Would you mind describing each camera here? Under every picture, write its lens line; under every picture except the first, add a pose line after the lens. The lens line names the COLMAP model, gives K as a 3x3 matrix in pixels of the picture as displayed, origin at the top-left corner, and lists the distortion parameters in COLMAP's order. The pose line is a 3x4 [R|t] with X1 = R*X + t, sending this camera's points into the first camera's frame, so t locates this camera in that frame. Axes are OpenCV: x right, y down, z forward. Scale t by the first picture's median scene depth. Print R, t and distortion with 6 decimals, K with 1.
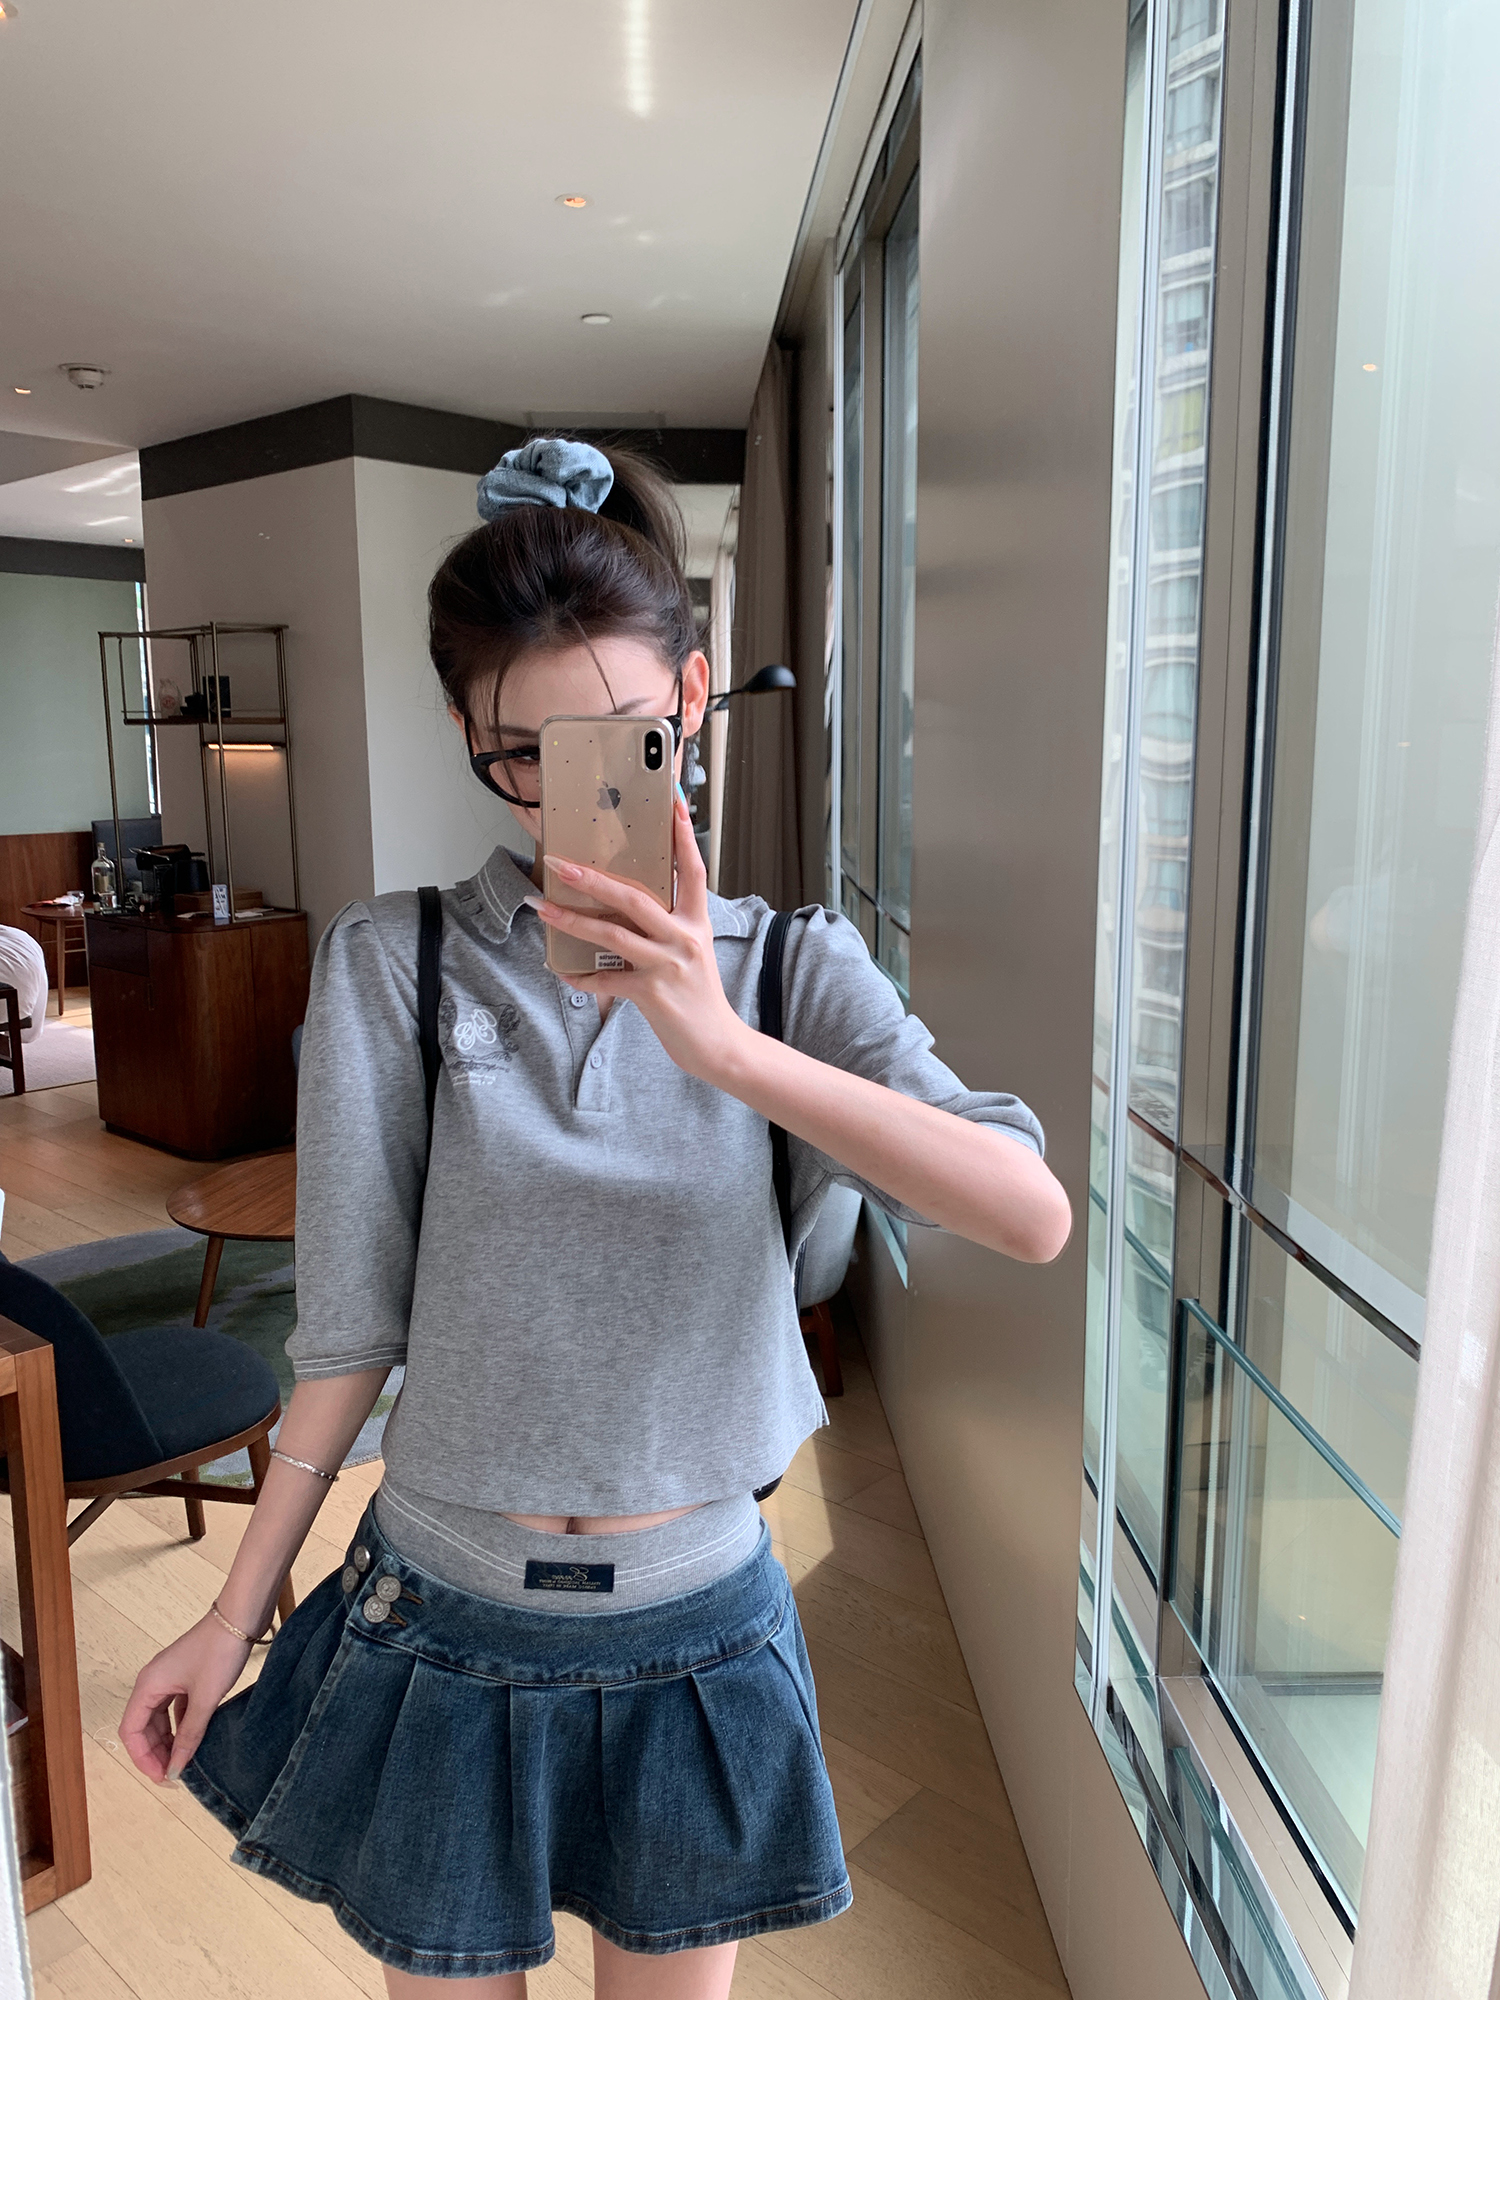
lens RADIAL K [[1583.9, 0, 744.5], [0, 1583.9, 975.9], [0, 0, 1]] dist [0.006832, -0.000248]
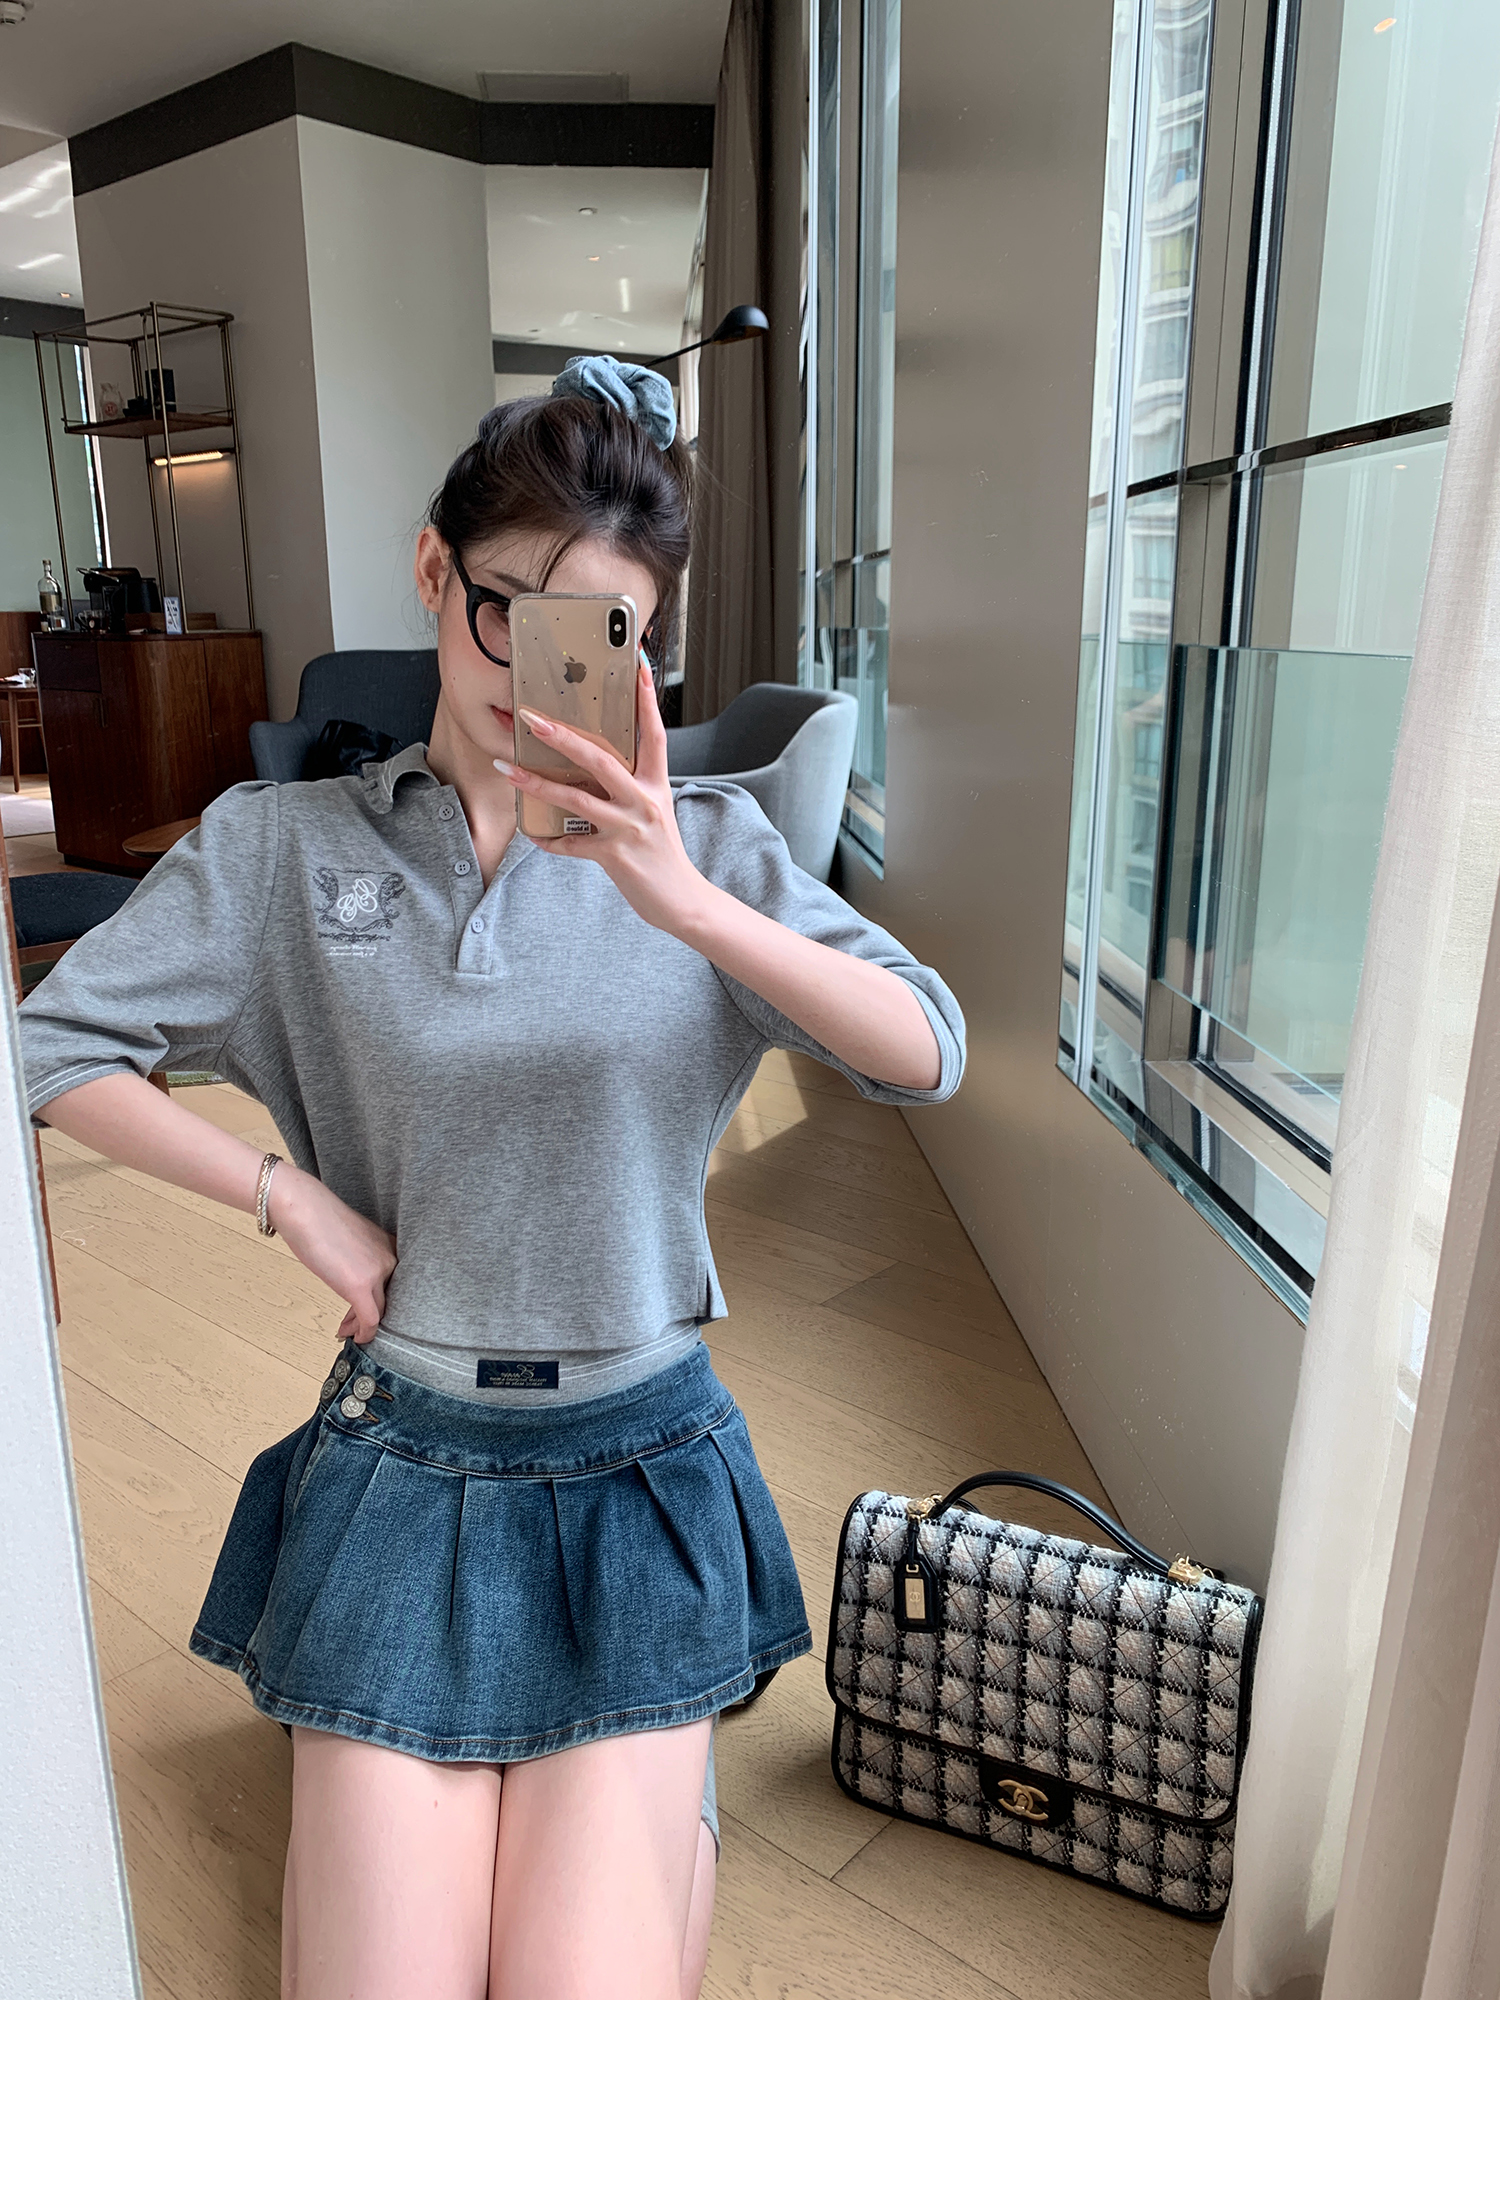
lens RADIAL K [[1591.5, 0, 708.9], [0, 1591.5, 1037.1], [0, 0, 1]] dist [-0.033639, 0.097022]
pose [[0.999999, -0.001132, -0.001294, -0.001813], [0.001245, 0.995865, 0.090841, 0.119525], [0.001186, -0.090842, 0.995865, 0.011418]]
